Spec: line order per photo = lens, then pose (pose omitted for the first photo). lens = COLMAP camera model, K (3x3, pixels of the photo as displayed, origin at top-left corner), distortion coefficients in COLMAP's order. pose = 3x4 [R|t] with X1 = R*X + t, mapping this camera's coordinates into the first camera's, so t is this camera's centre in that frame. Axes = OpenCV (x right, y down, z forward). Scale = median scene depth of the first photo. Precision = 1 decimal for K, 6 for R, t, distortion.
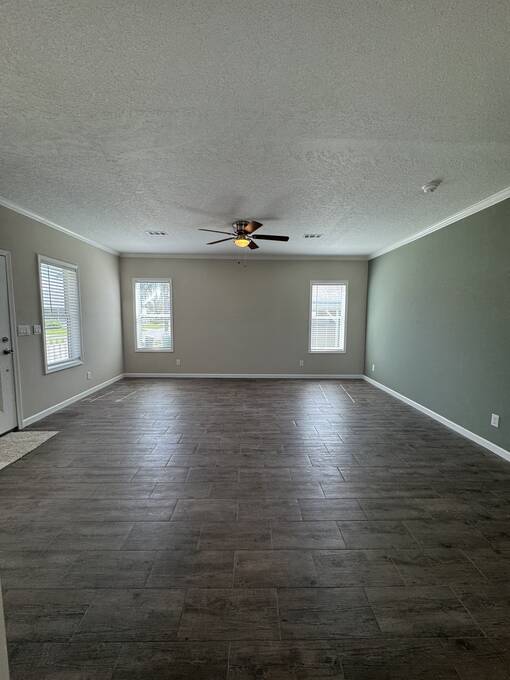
lens RADIAL K [[270.8, 0, 255.7], [0, 270.8, 339.5], [0, 0, 1]] dist [-0.005011, 0.000966]
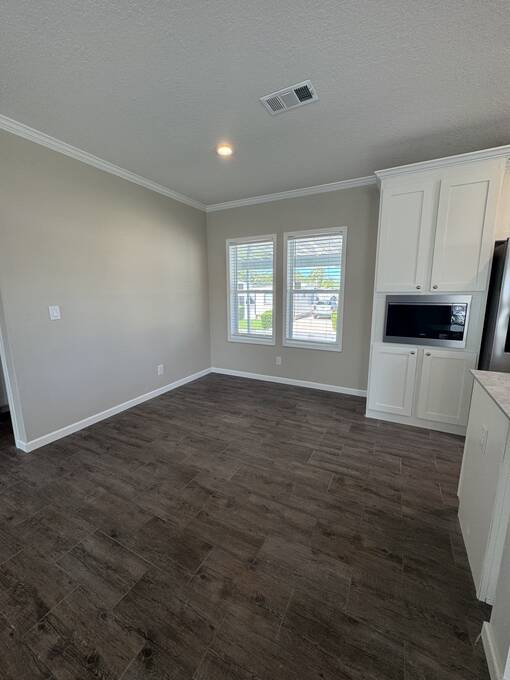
lens RADIAL K [[270.8, 0, 254.9], [0, 270.8, 339.5], [0, 0, 1]] dist [-0.005011, 0.000966]
pose [[-0.877035, -0.086604, 0.472555, -0.115556], [0.043354, 0.965338, 0.257378, -0.033078], [-0.478466, 0.246217, -0.842881, 0.470362]]
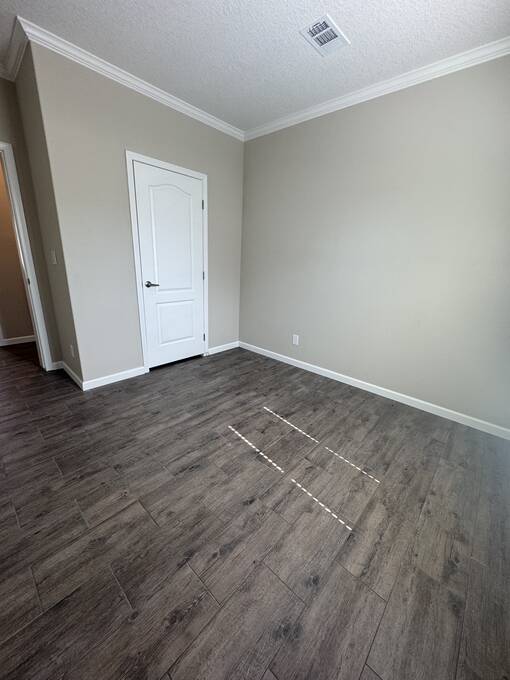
lens RADIAL K [[270.8, 0, 256.6], [0, 270.8, 339.8], [0, 0, 1]] dist [-0.005011, 0.000966]
pose [[-0.689708, 0.172456, -0.703251, 0.084782], [-0.100260, 0.939123, 0.328628, -0.004398], [0.717113, 0.297165, -0.630430, 0.418490]]
